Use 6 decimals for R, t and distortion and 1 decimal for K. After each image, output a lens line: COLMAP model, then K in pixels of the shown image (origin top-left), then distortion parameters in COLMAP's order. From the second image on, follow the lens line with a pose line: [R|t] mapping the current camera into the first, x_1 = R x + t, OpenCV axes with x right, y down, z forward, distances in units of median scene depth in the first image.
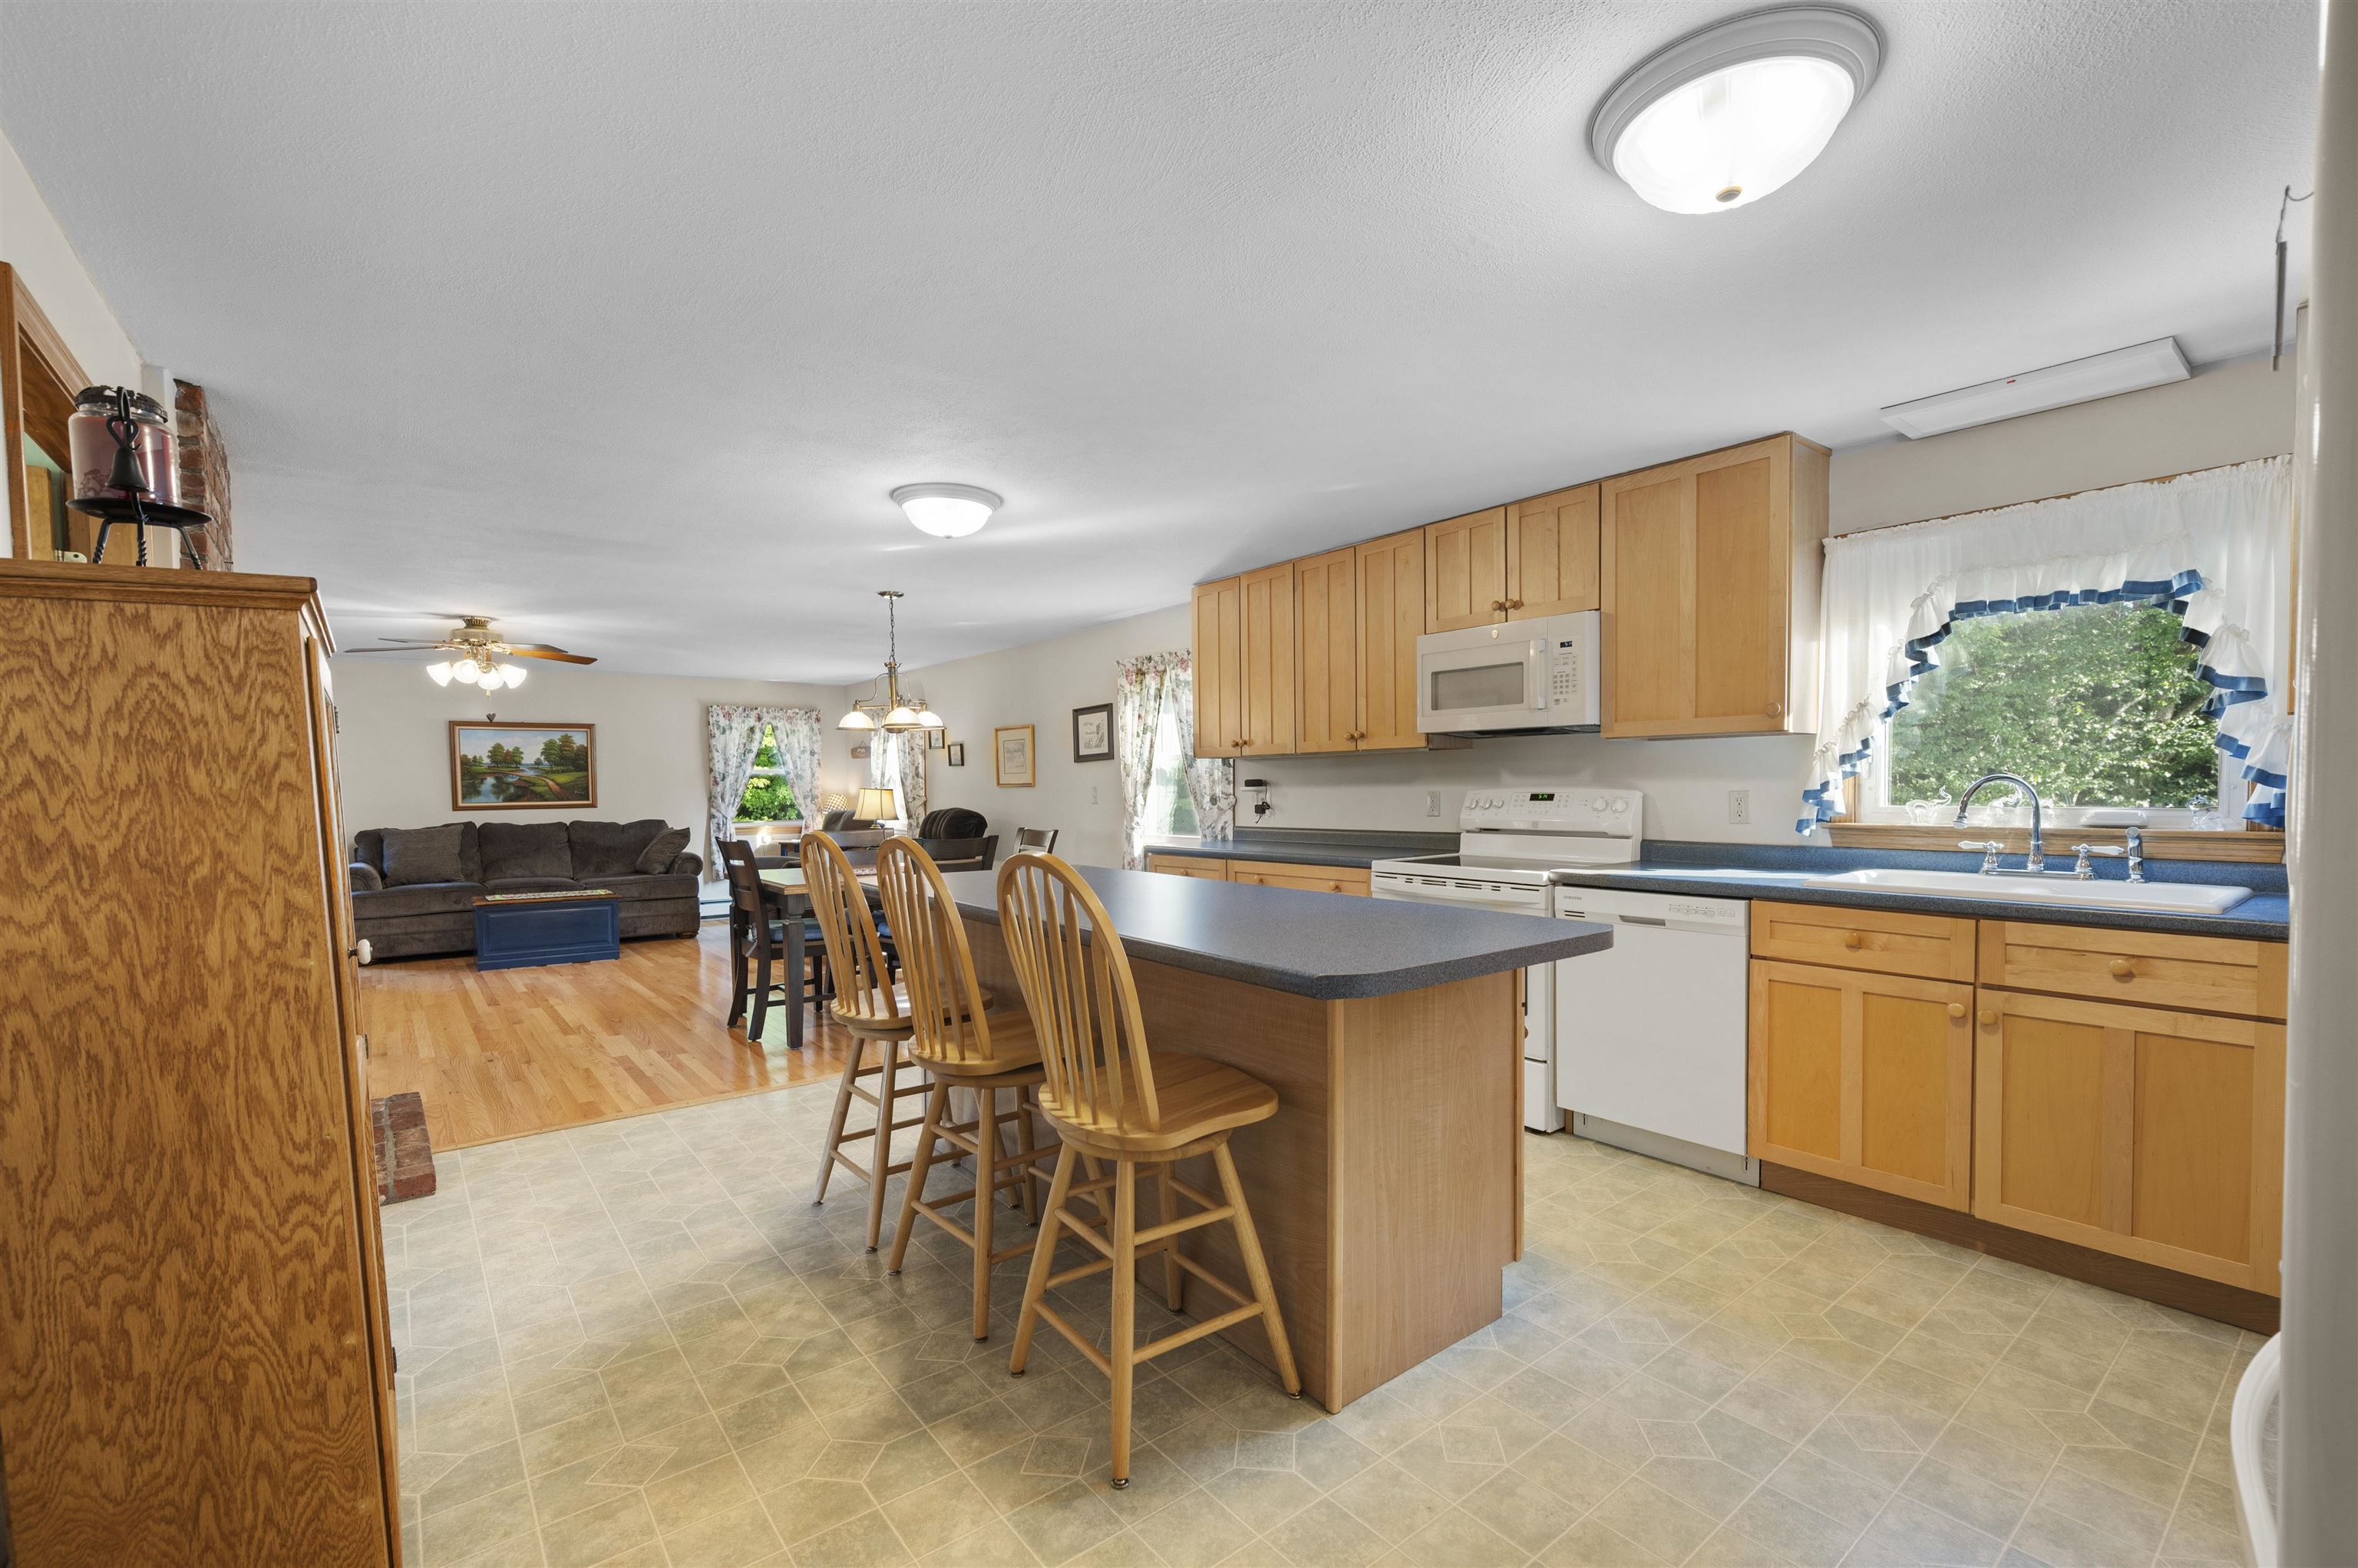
lens RADIAL K [[1014.4, 0, 1180.8], [0, 1014.4, 823.9], [0, 0, 1]] dist [-0.000576, 0.000140]
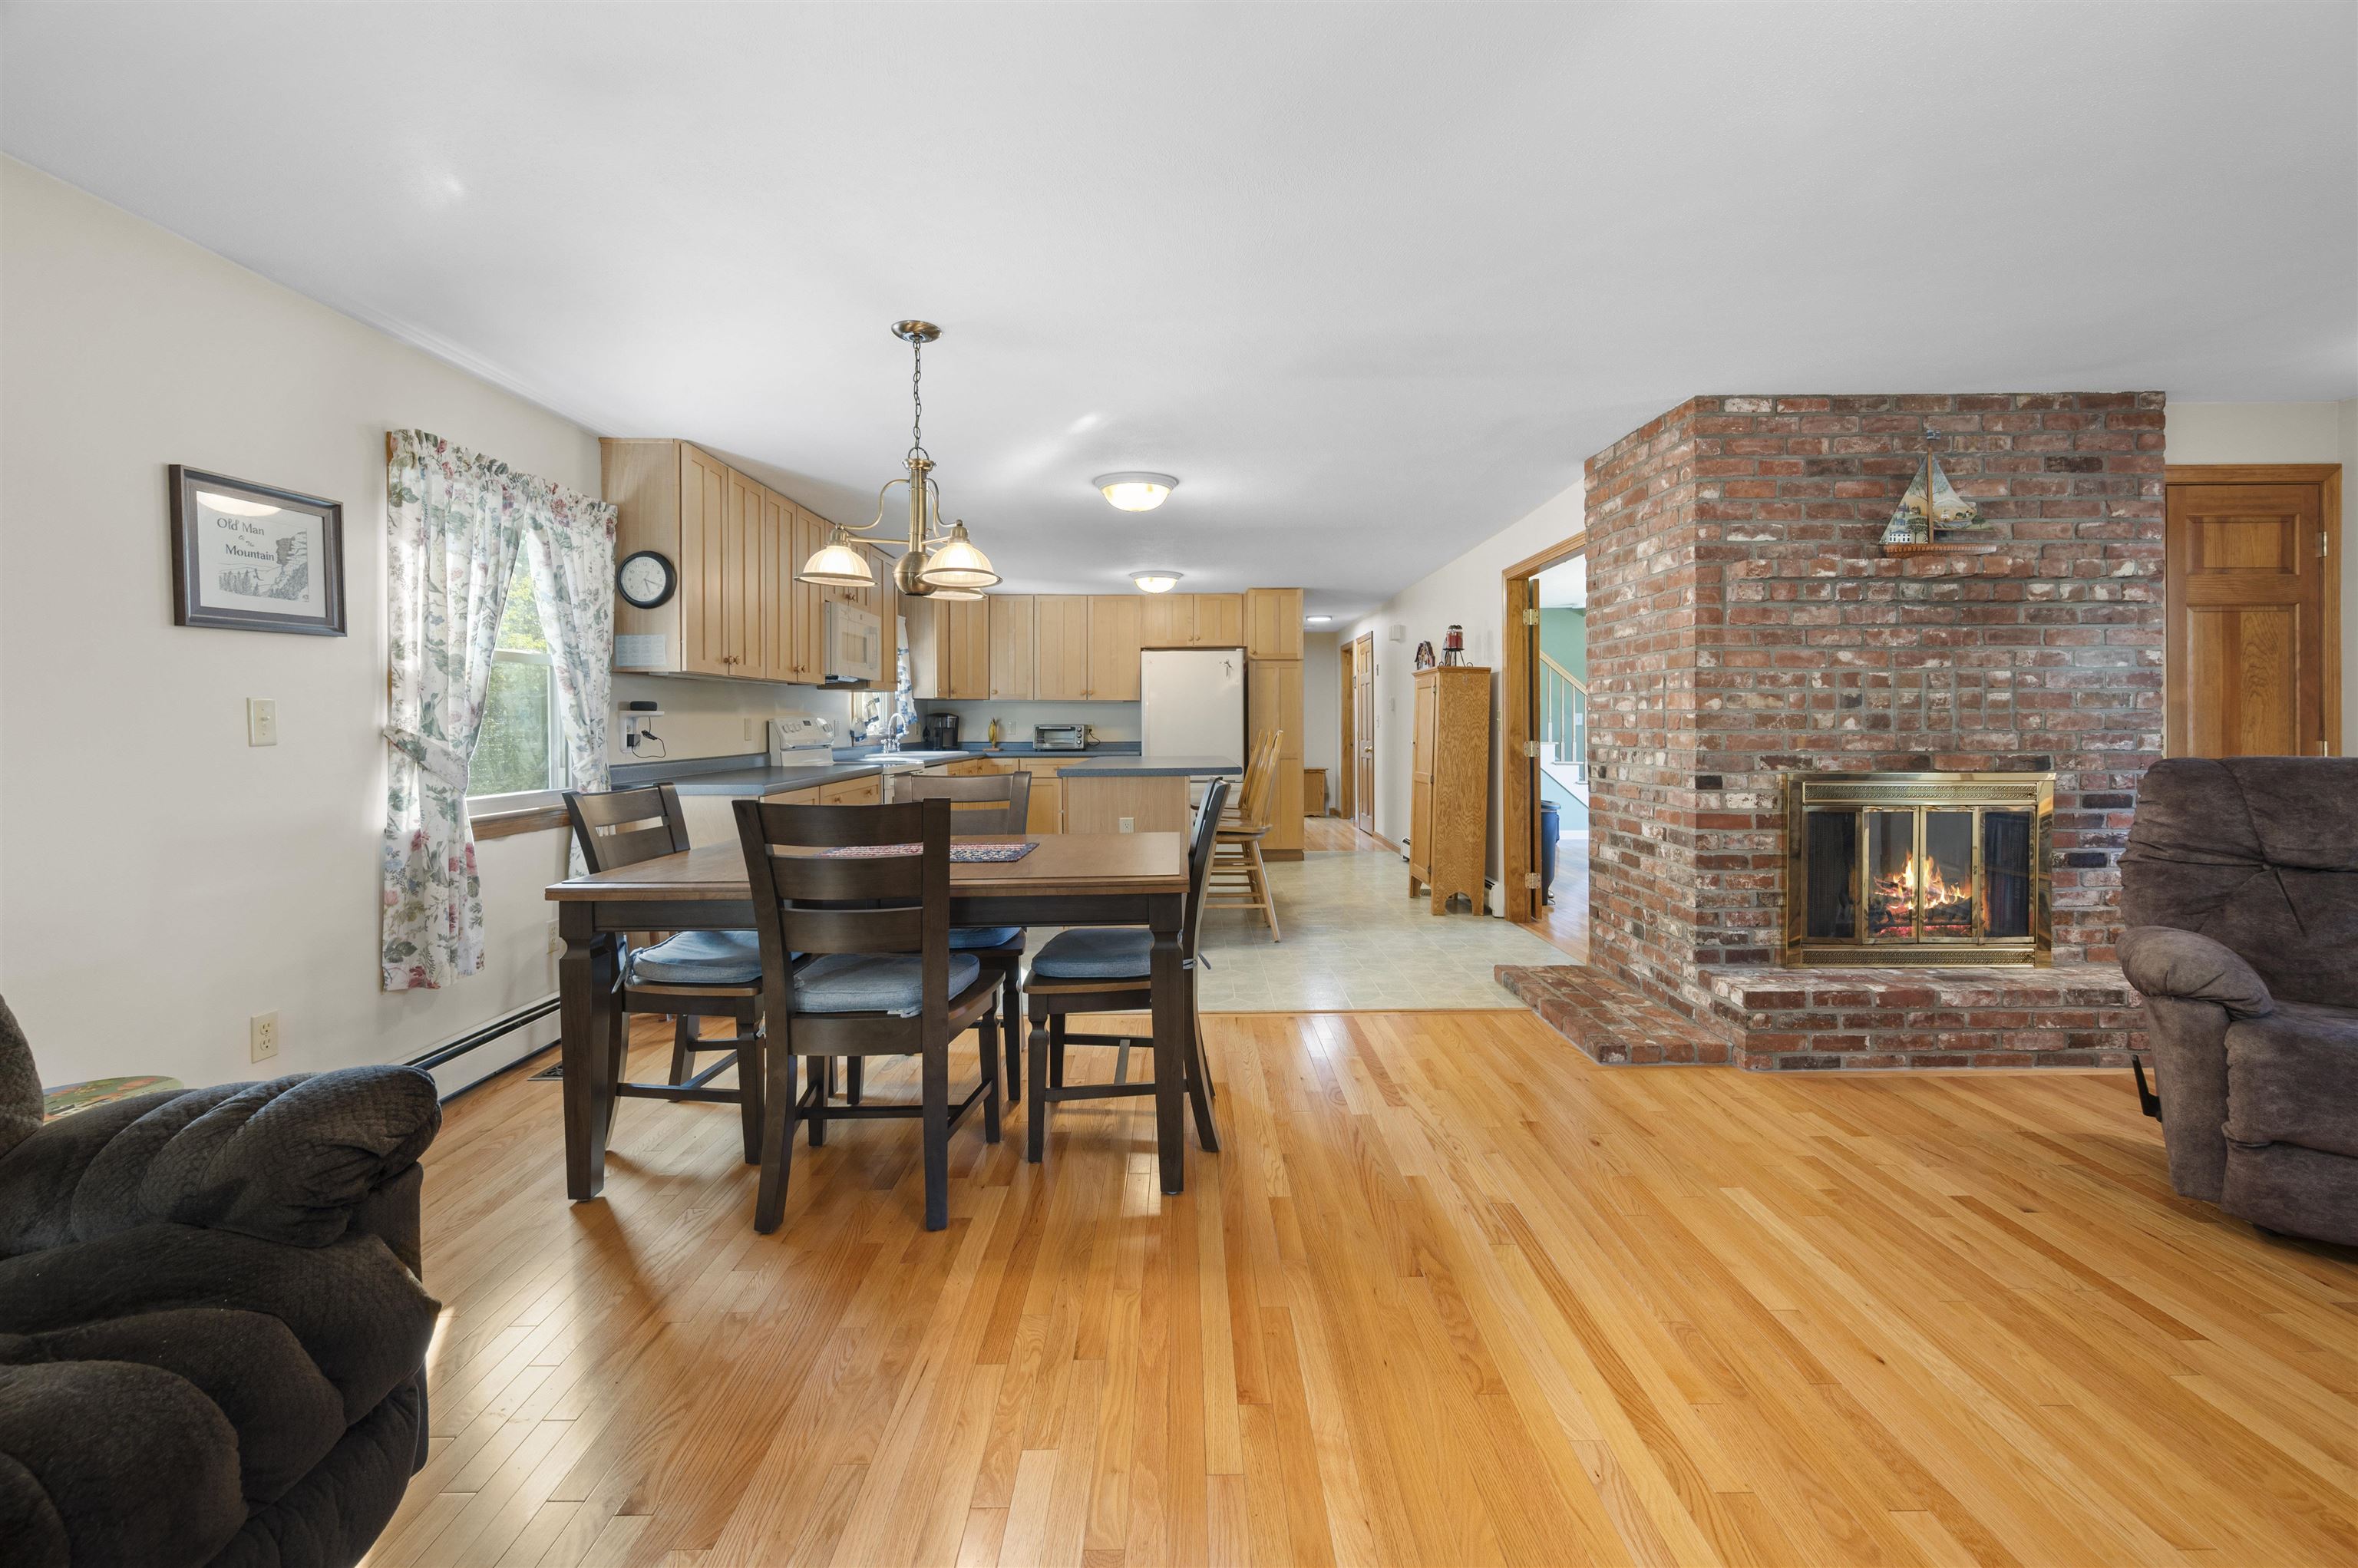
lens RADIAL K [[987.1, 0, 1187.0], [0, 987.1, 723.5], [0, 0, 1]] dist [-0.001193, -0.000430]
pose [[-0.787773, 0.014714, 0.615789, -1.004900], [0.037861, 0.998981, 0.024565, -0.042256], [-0.614800, 0.042666, -0.787528, 1.881317]]
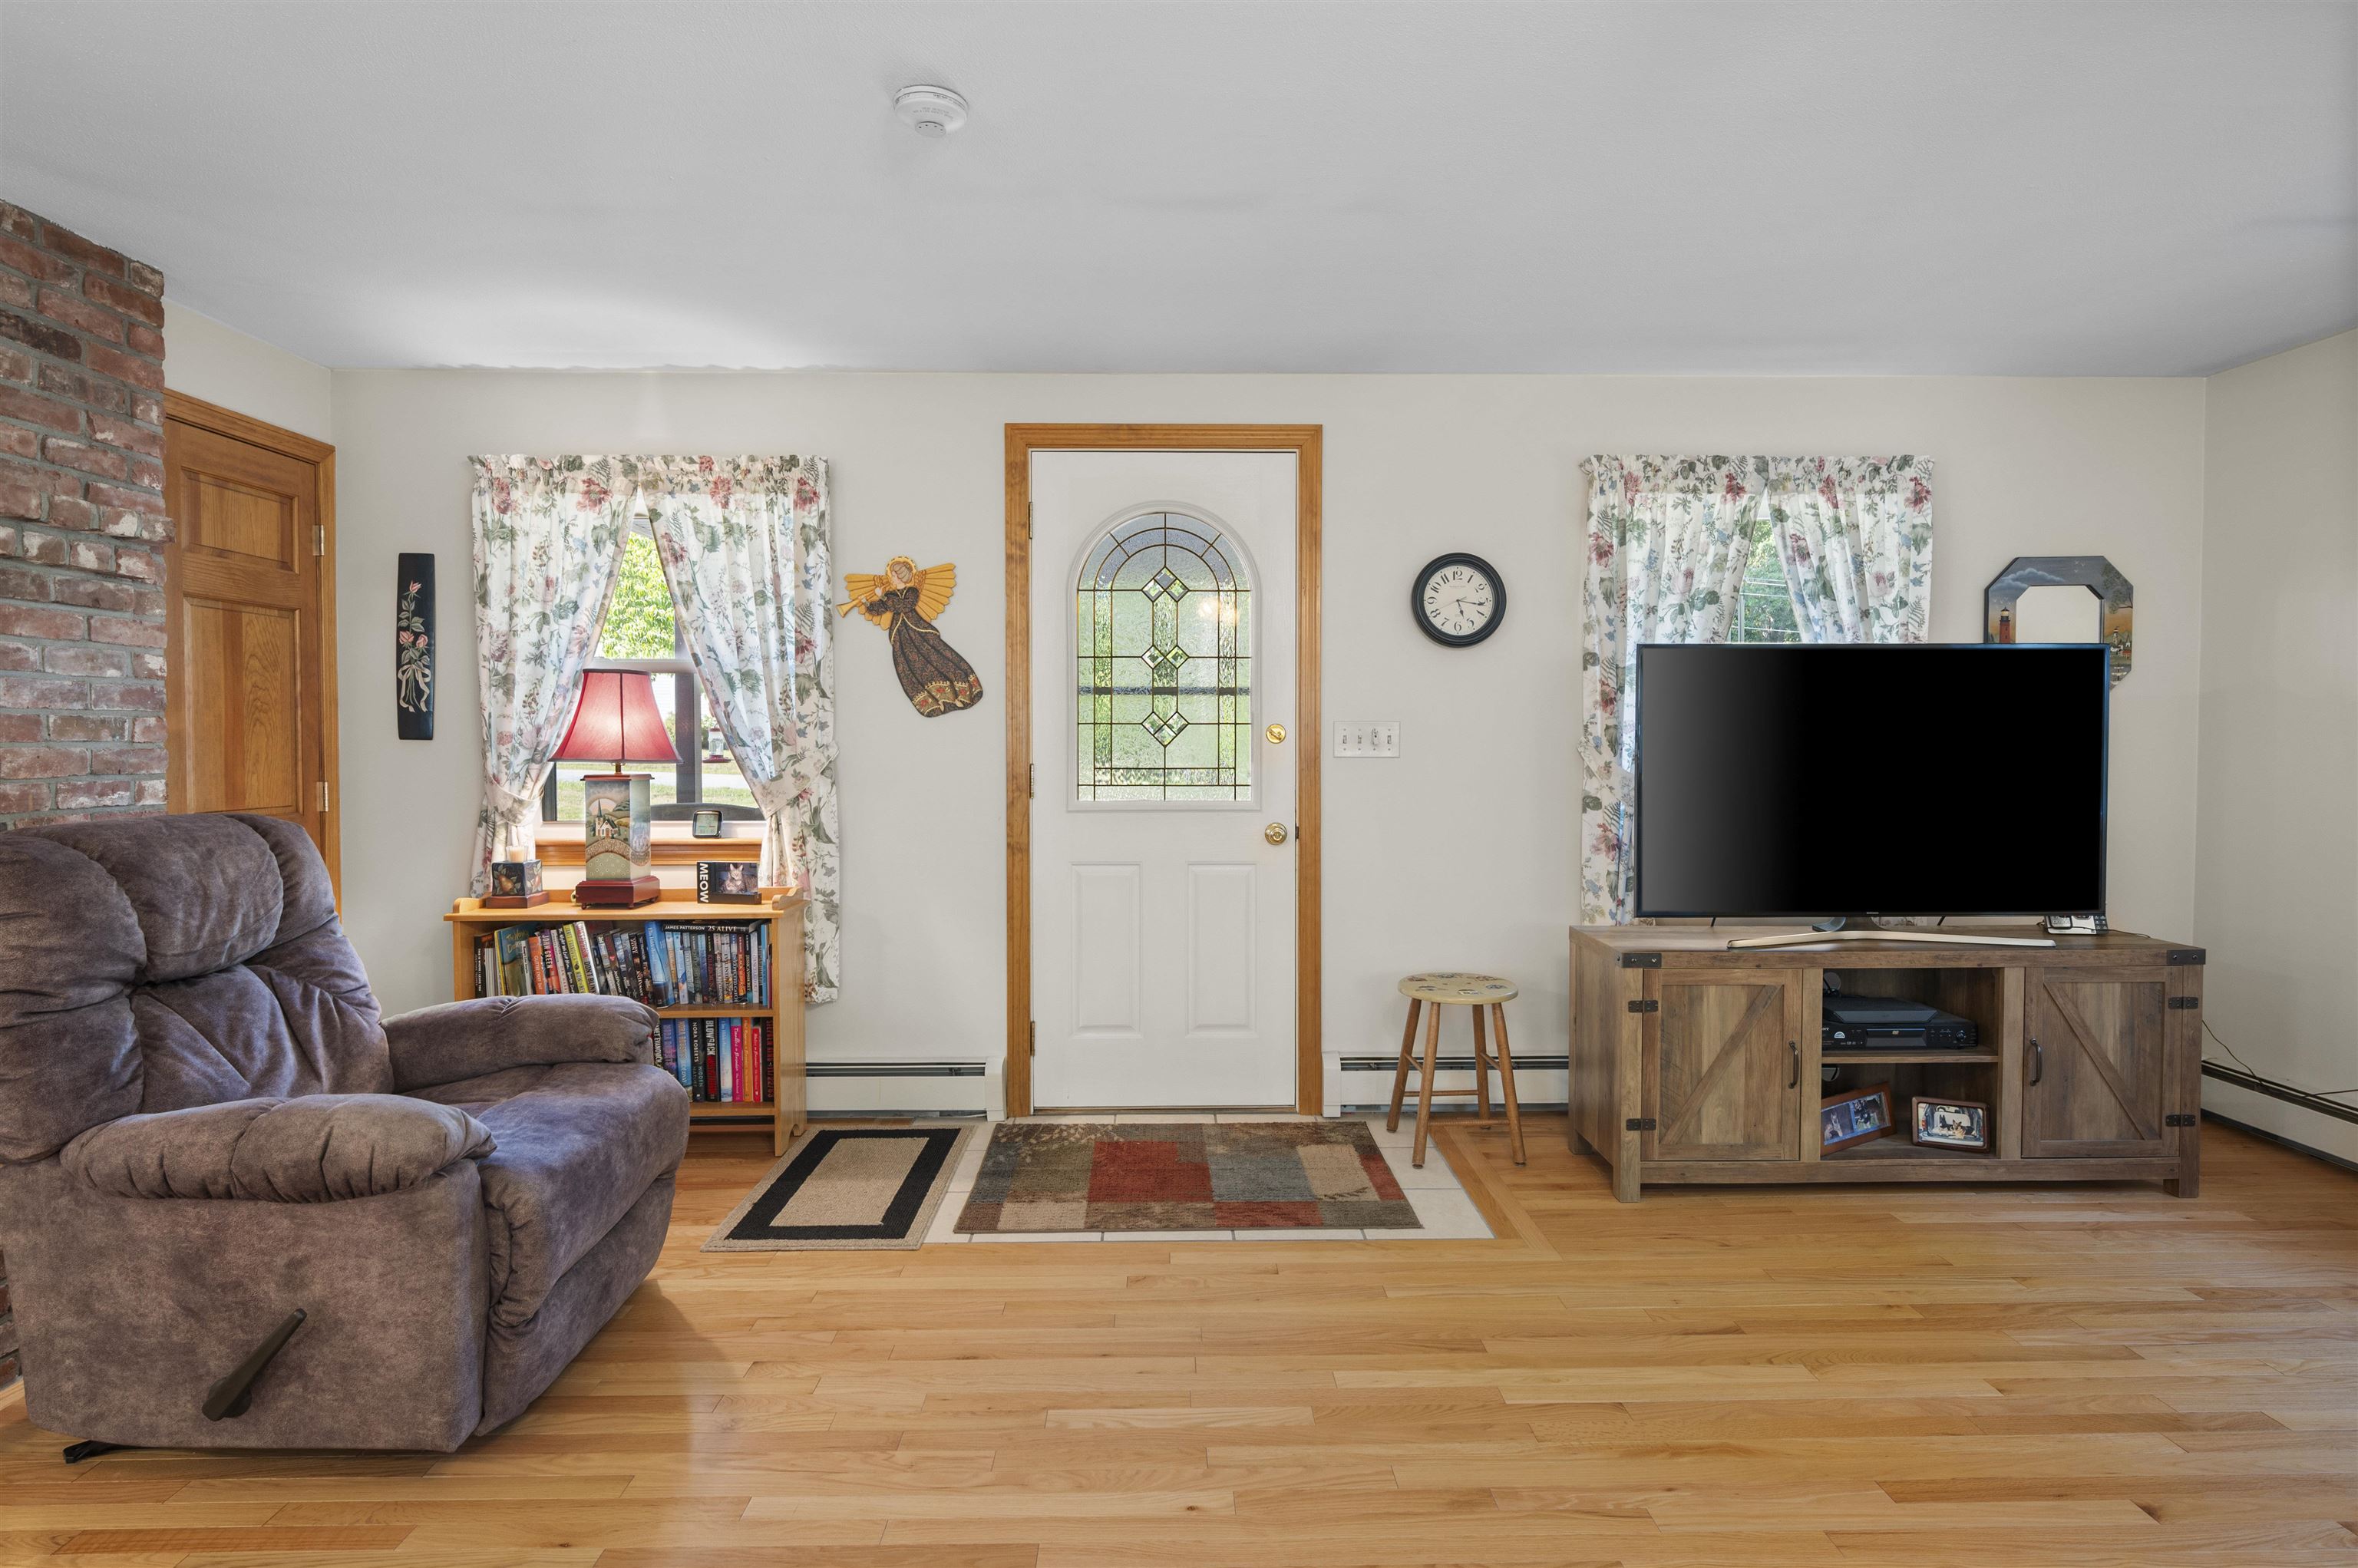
lens RADIAL K [[1196.2, 0, 1179.2], [0, 1196.2, 764.4], [0, 0, 1]] dist [0.000588, 0.000631]
pose [[-0.604000, 0.028397, -0.796478, -0.940040], [-0.024126, 0.998256, 0.053887, -0.041421], [0.796619, 0.051763, -0.602261, 1.569814]]
